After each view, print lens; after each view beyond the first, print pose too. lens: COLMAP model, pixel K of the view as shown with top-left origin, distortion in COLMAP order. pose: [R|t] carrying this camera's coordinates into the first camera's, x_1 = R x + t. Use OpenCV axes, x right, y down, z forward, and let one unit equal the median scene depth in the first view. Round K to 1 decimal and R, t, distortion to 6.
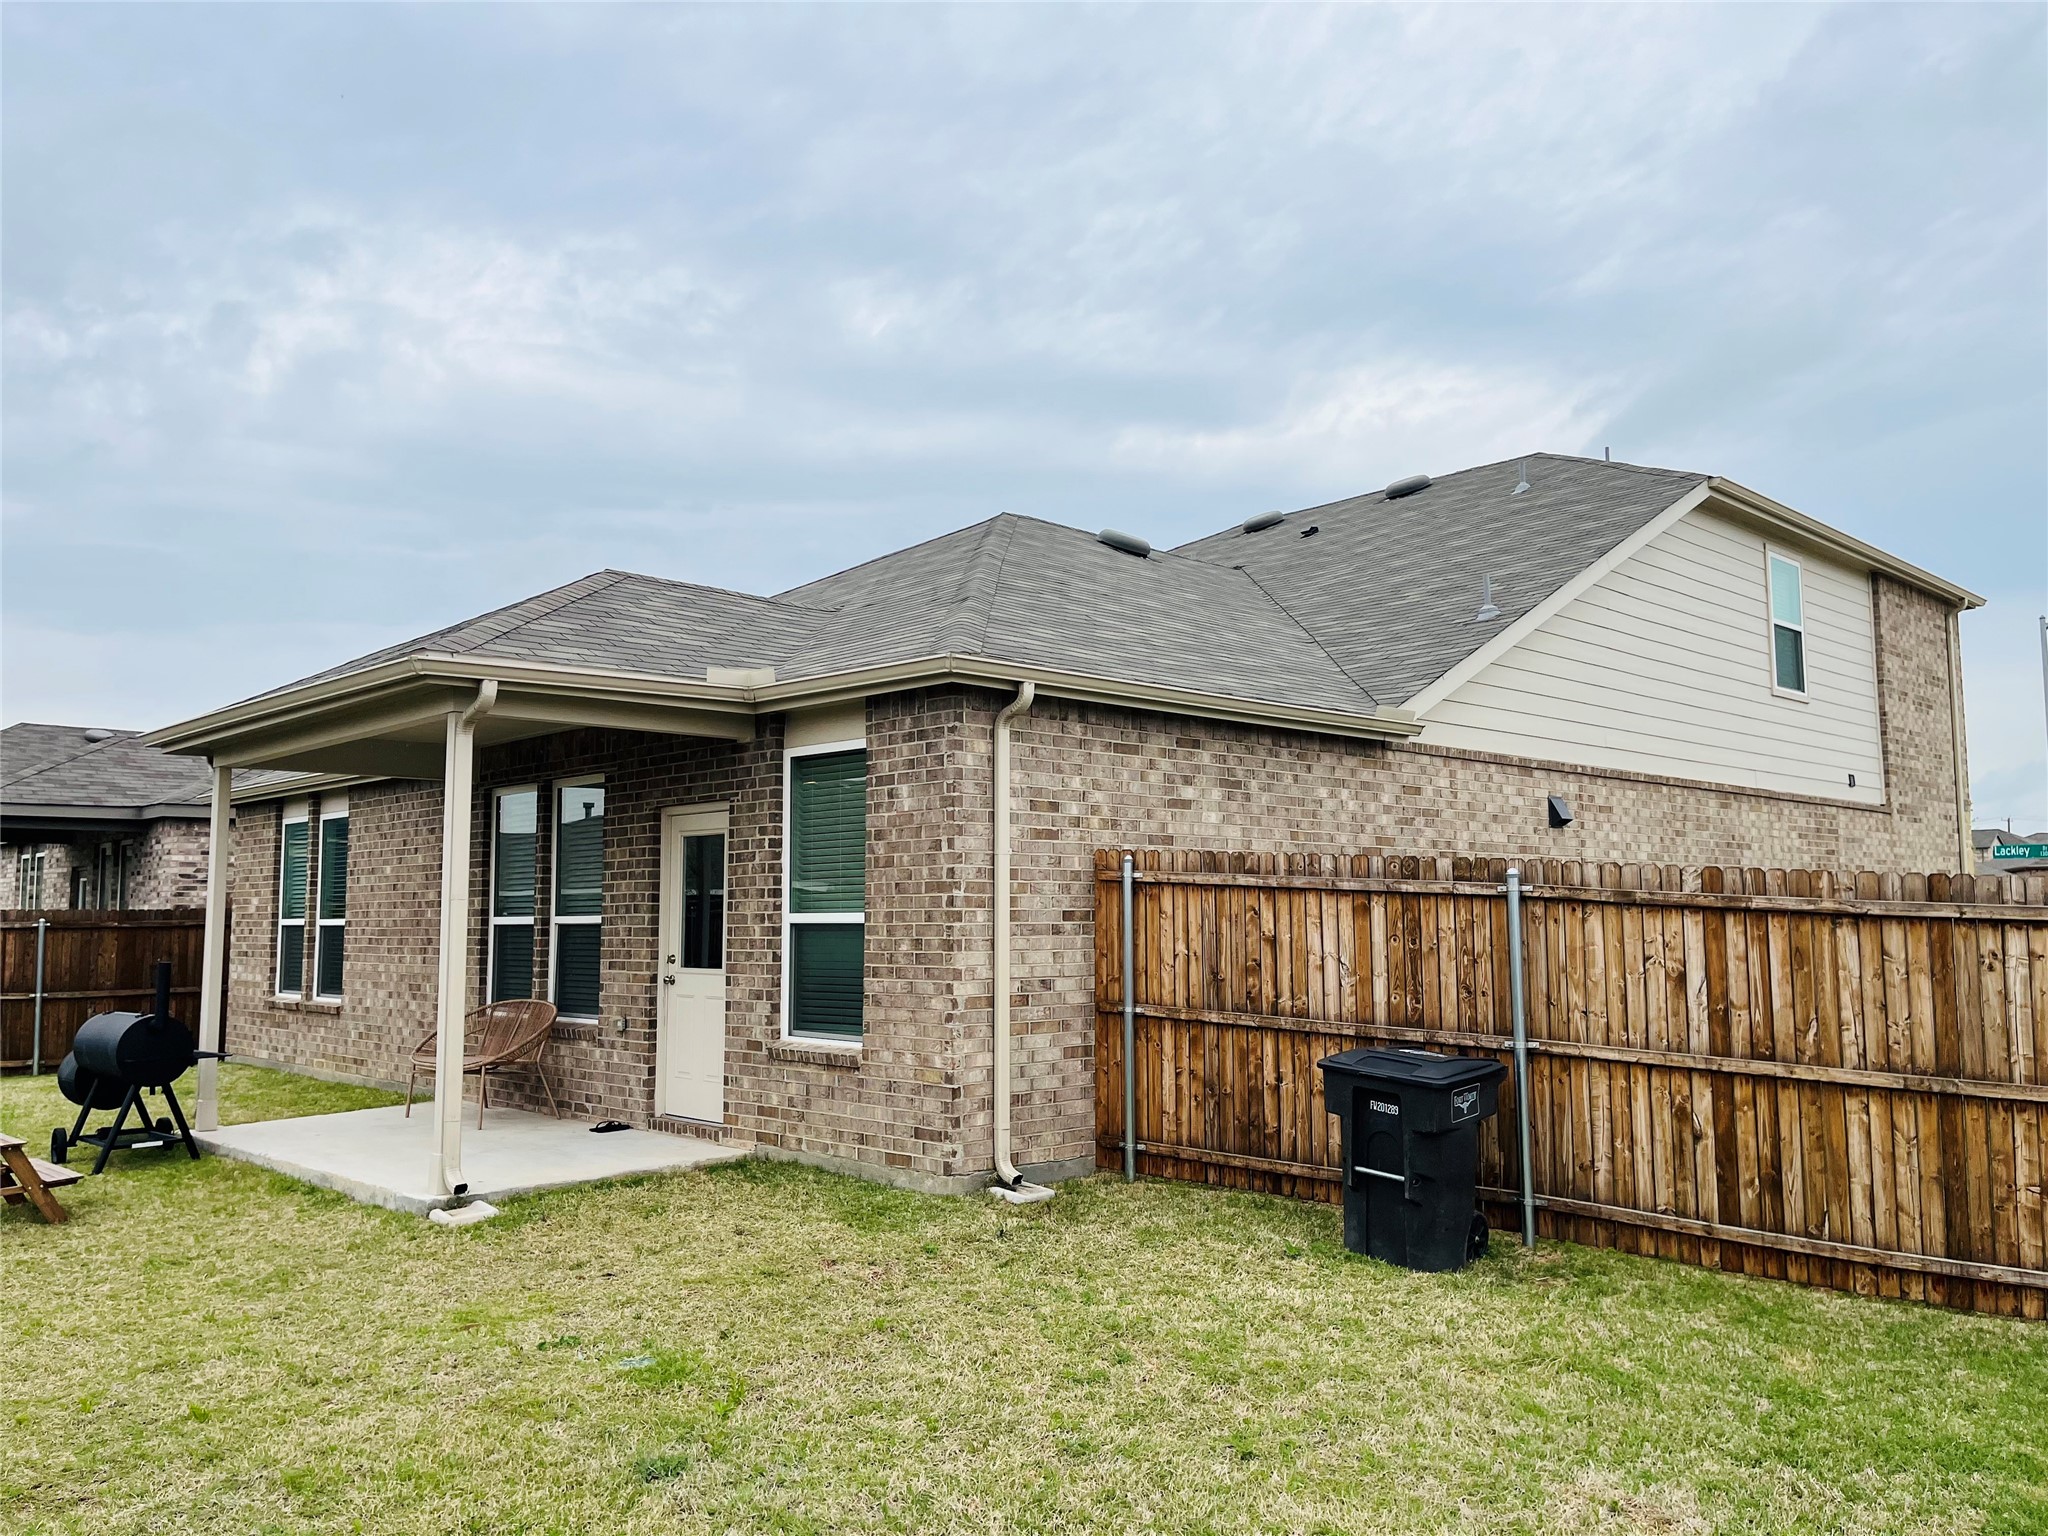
lens RADIAL K [[1539.3, 0, 1024.0], [0, 1539.3, 761.9], [0, 0, 1]] dist [0.058397, -0.068039]
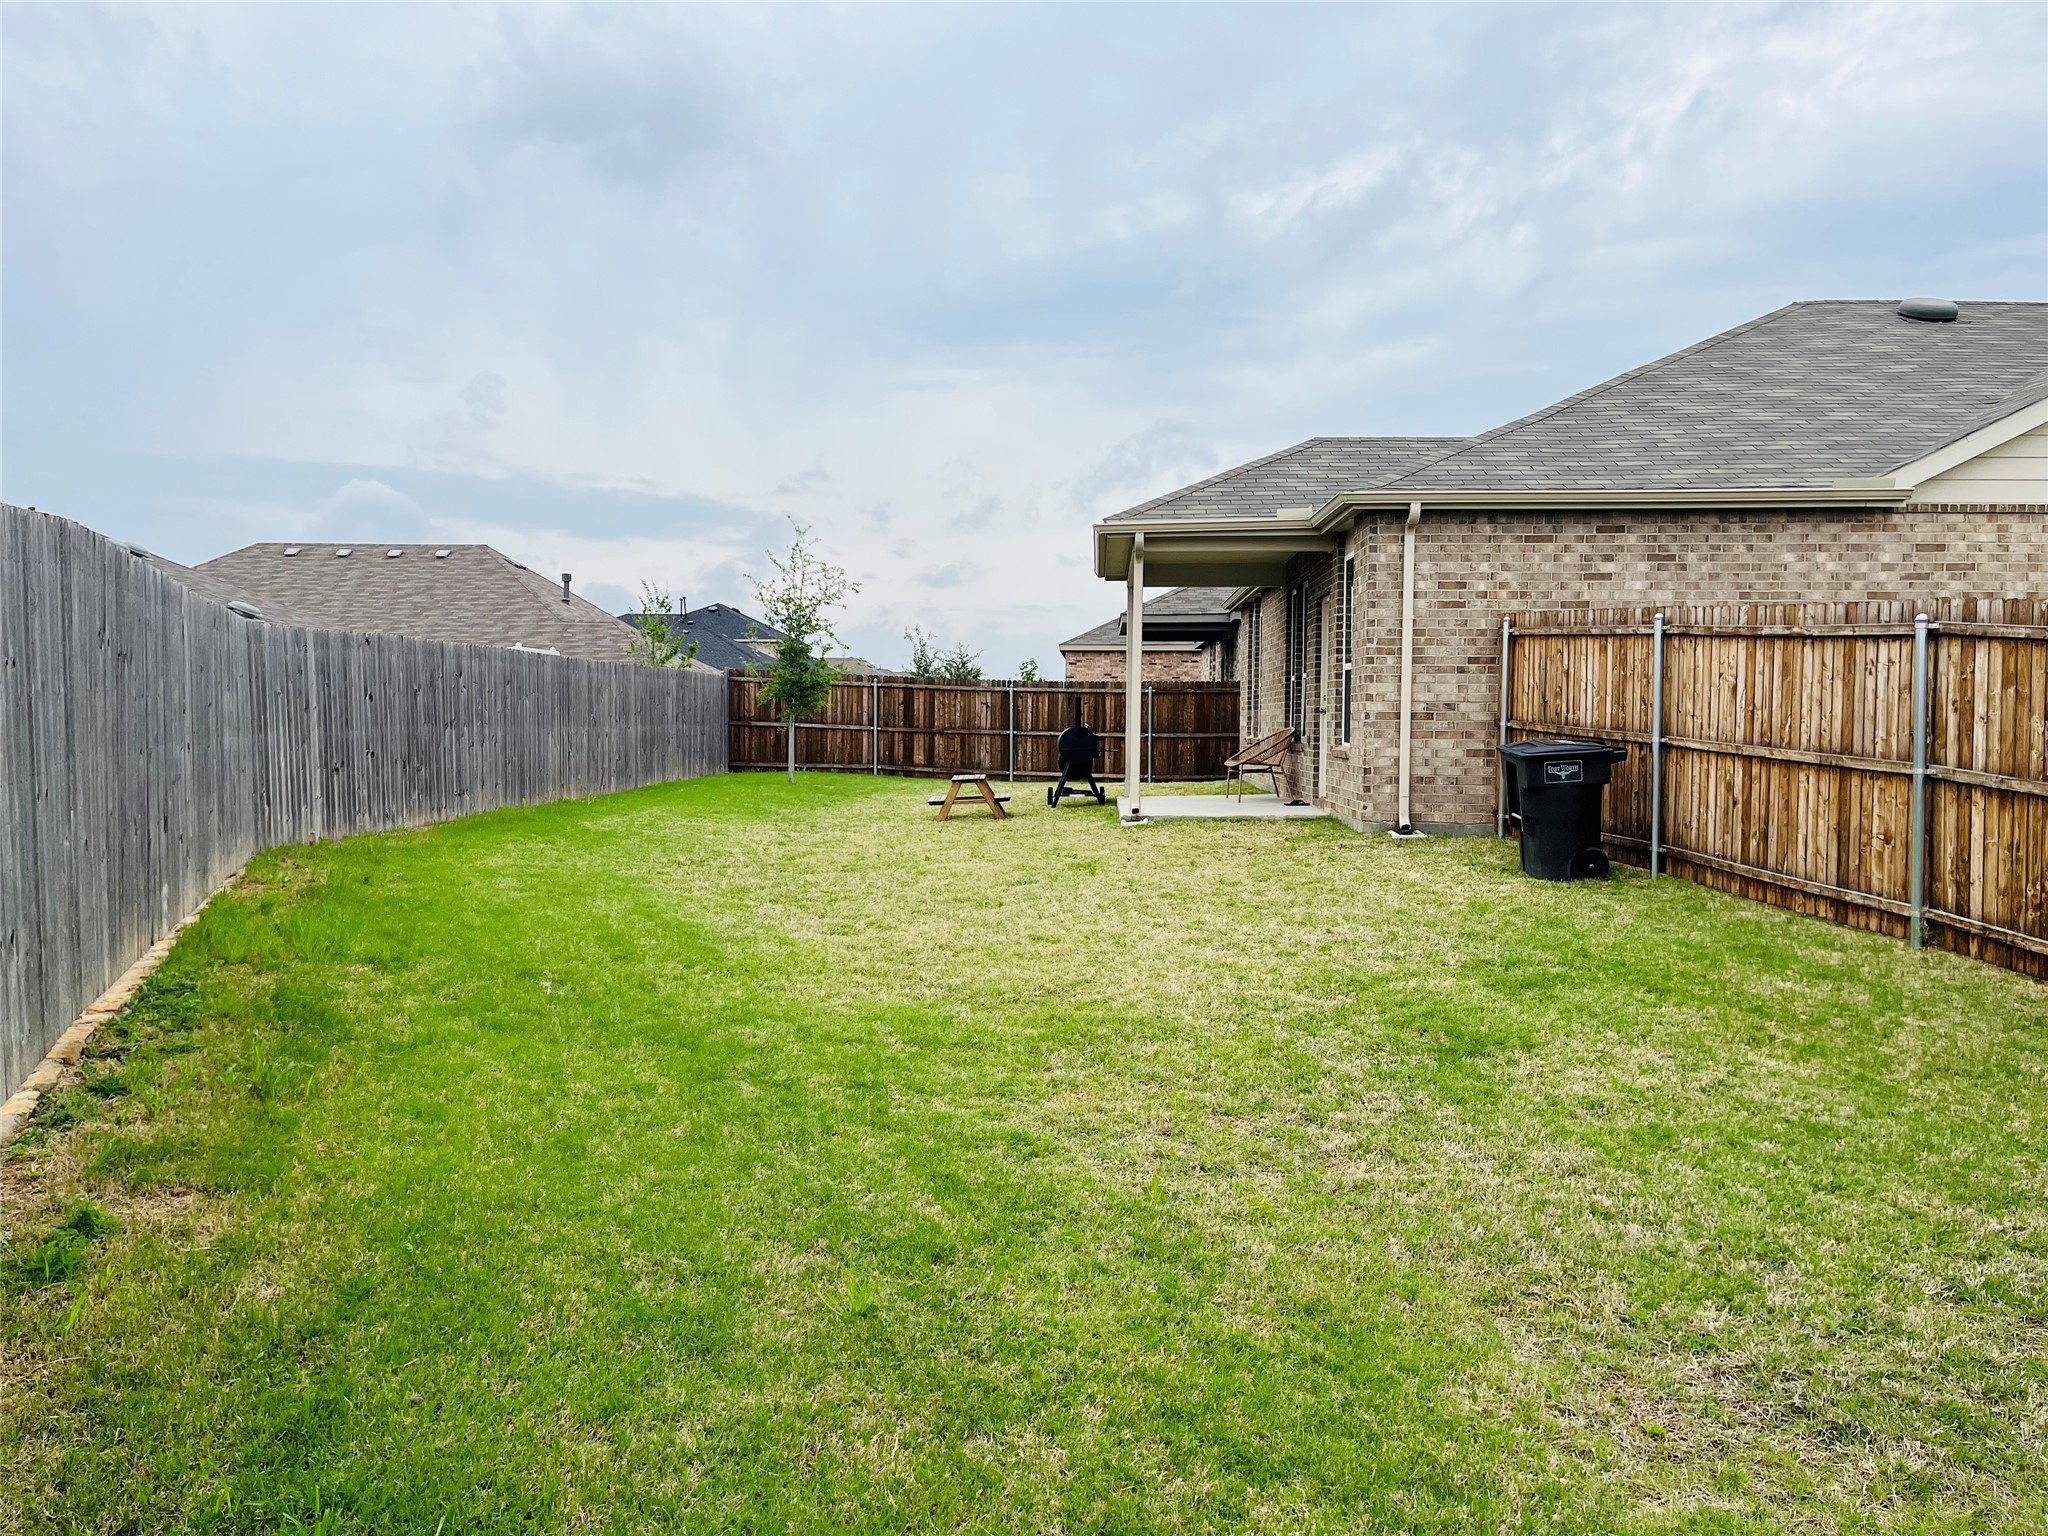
lens RADIAL K [[1539.3, 0, 1027.4], [0, 1539.3, 773.8], [0, 0, 1]] dist [0.058397, -0.068039]
pose [[0.687867, 0.033787, -0.725050, 0.821346], [0.064447, 0.992128, 0.107374, 0.023144], [0.722970, -0.120586, 0.680275, -0.315088]]
